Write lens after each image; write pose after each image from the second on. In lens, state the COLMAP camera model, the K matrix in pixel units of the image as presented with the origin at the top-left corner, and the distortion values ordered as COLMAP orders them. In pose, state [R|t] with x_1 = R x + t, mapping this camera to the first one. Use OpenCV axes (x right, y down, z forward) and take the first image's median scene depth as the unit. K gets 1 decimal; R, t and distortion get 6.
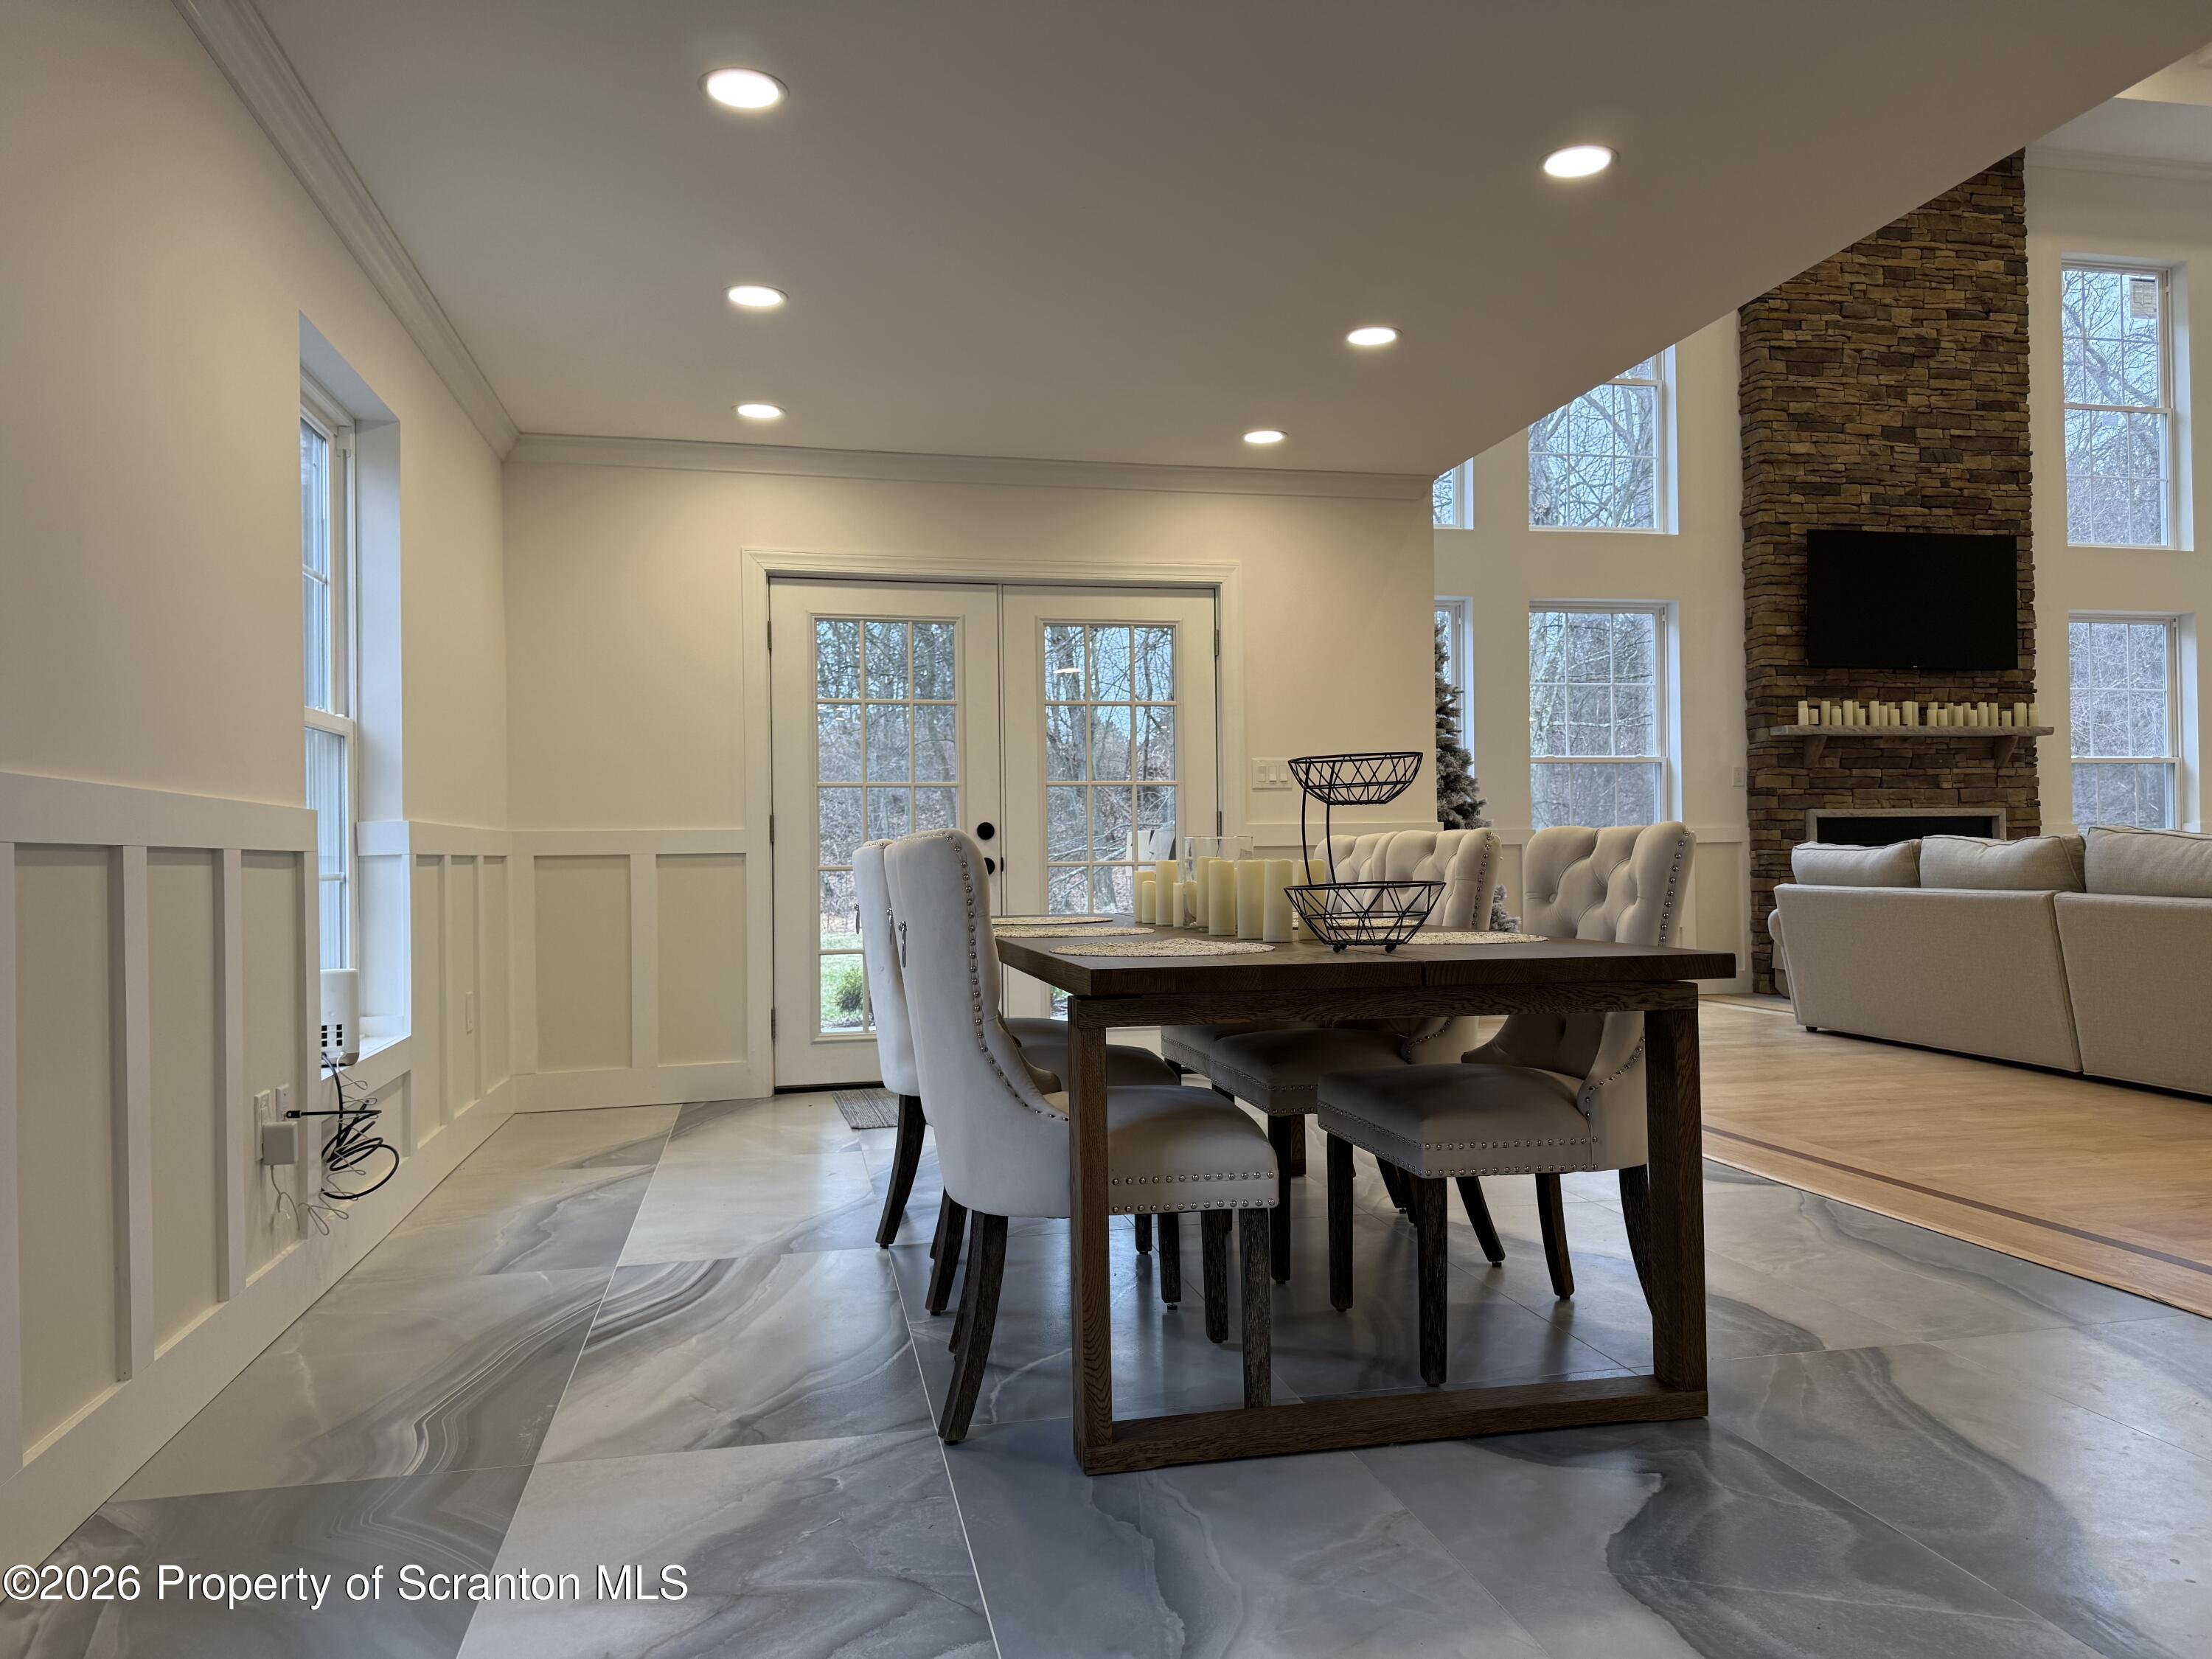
lens RADIAL K [[1560.8, 0, 1106.0], [0, 1560.8, 829.5], [0, 0, 1]] dist [0.005094, -0.002192]
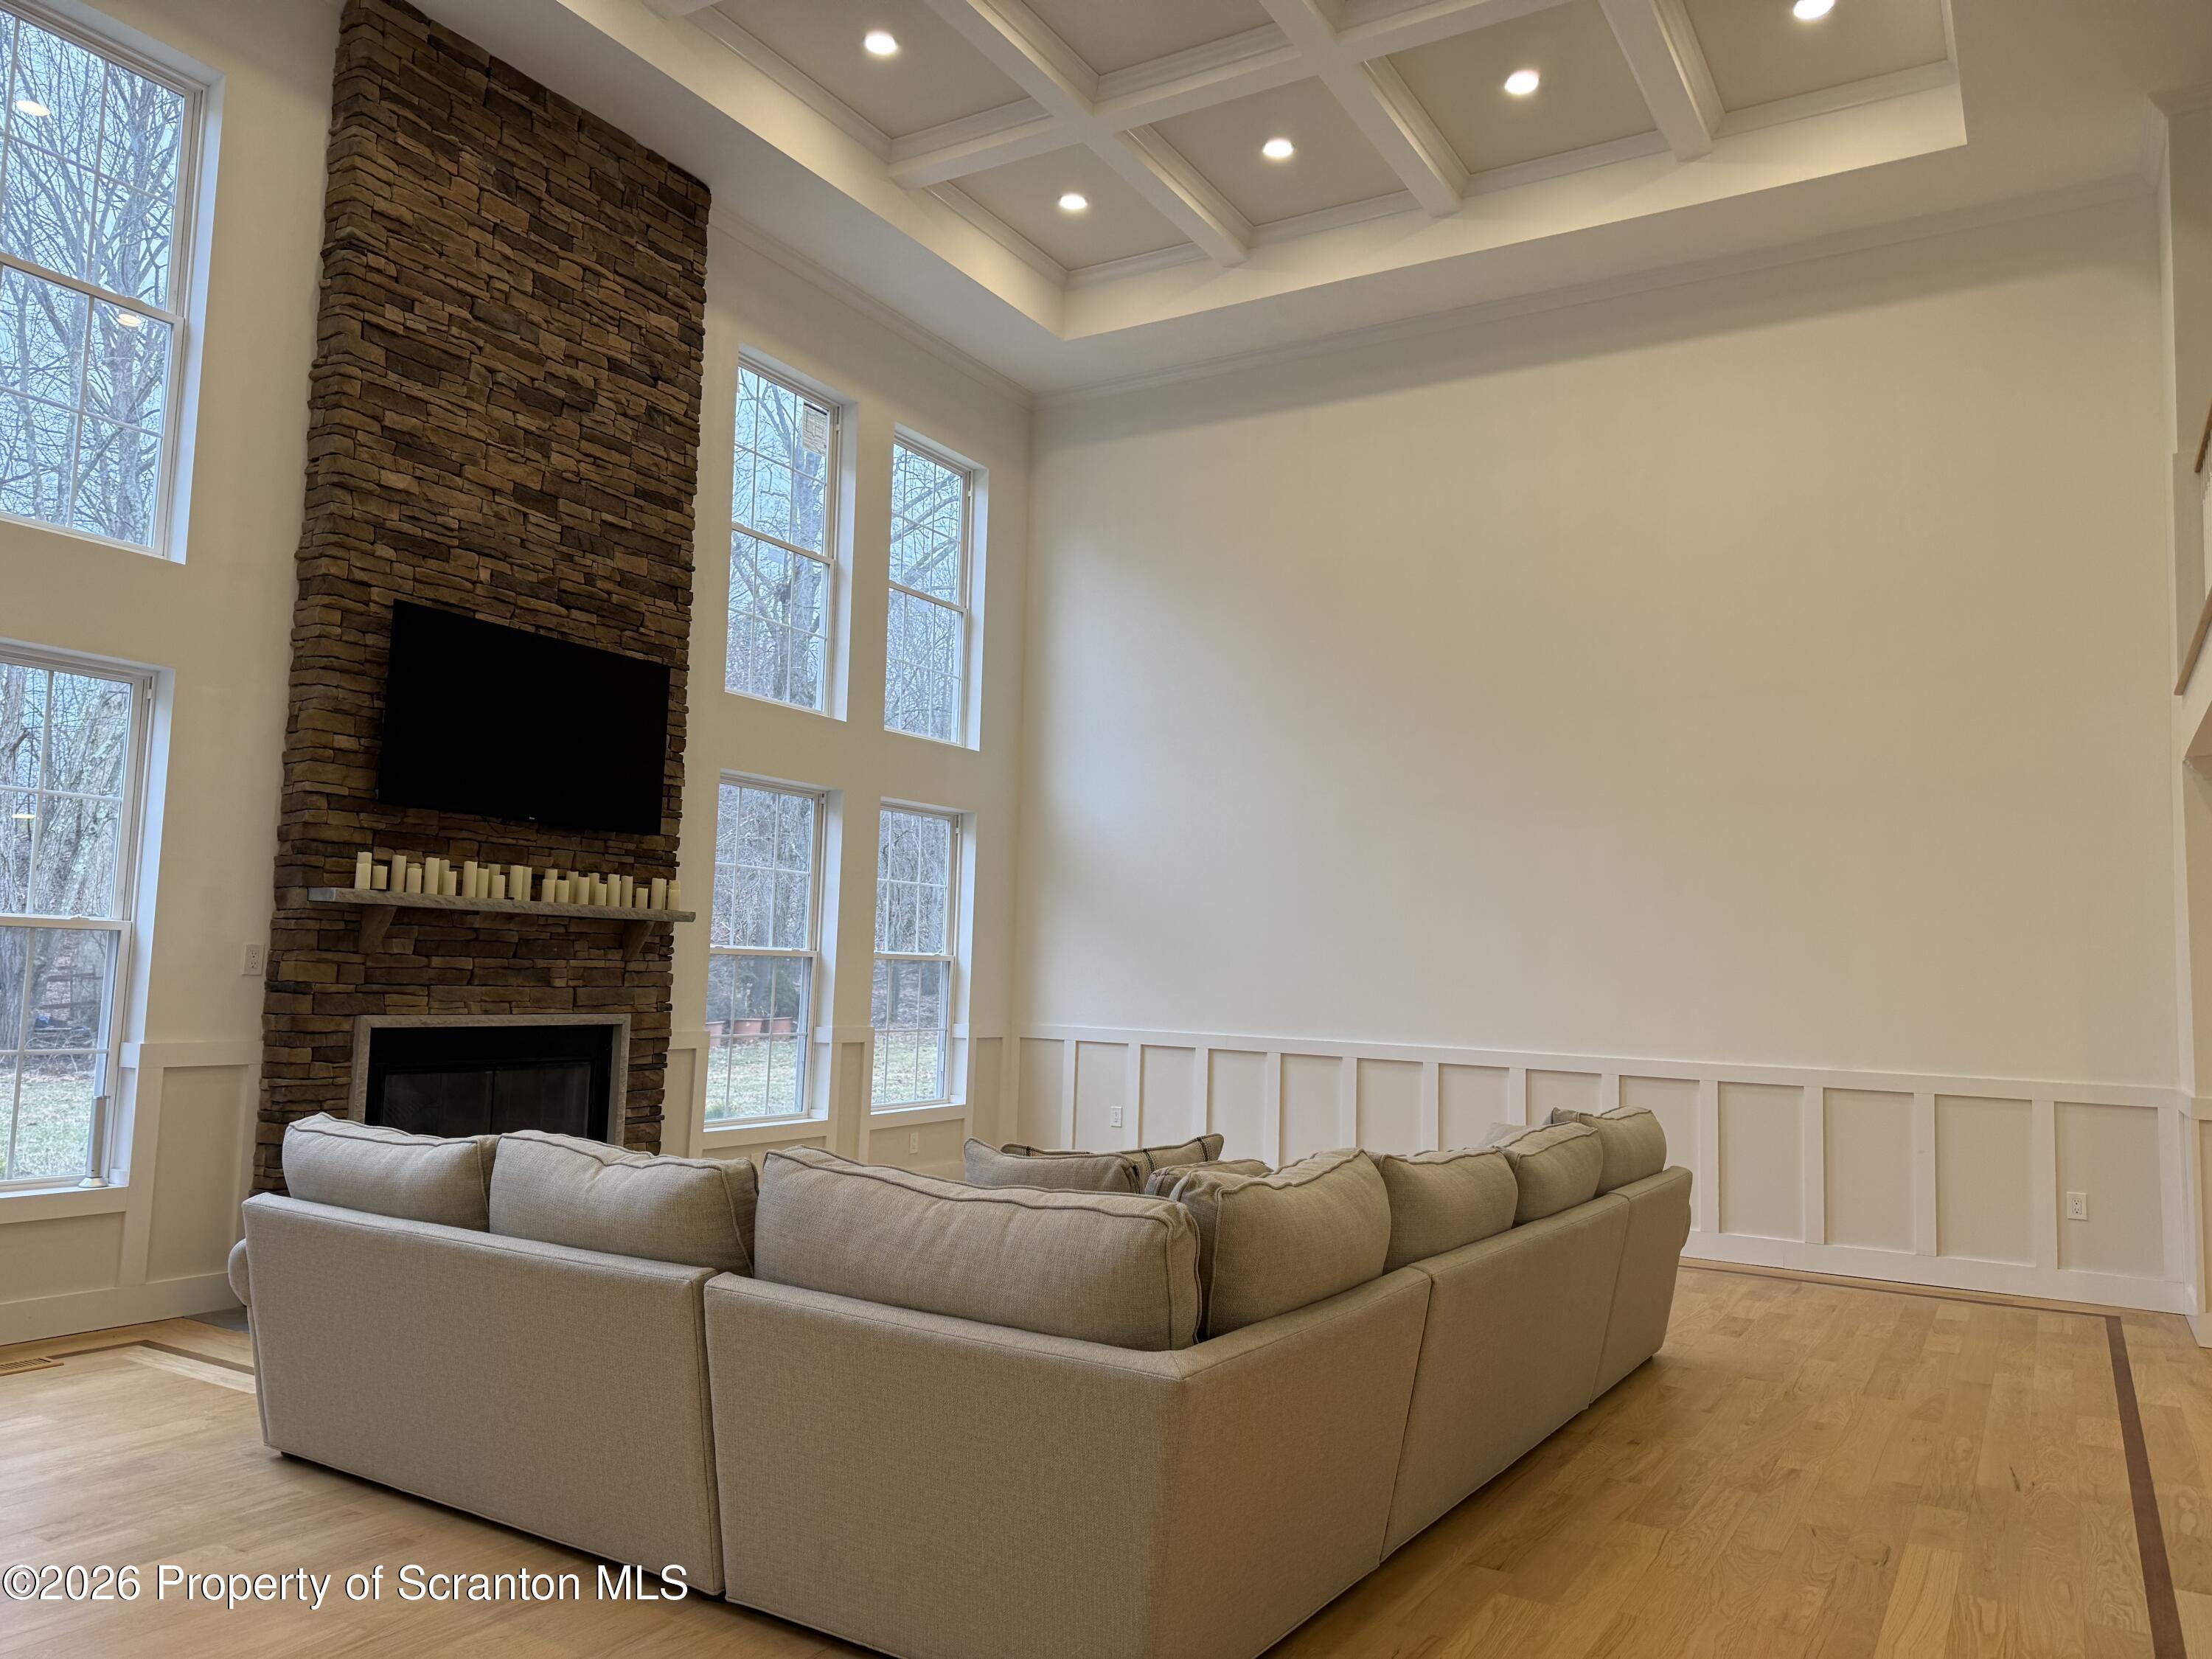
lens RADIAL K [[1509.8, 0, 1106.0], [0, 1509.8, 829.5], [0, 0, 1]] dist [0.138042, -0.265723]
pose [[0.675650, 0.099638, 0.730458, 0.179013], [-0.047140, 0.994636, -0.092071, -0.045916], [-0.735714, 0.027774, 0.676723, 0.323298]]
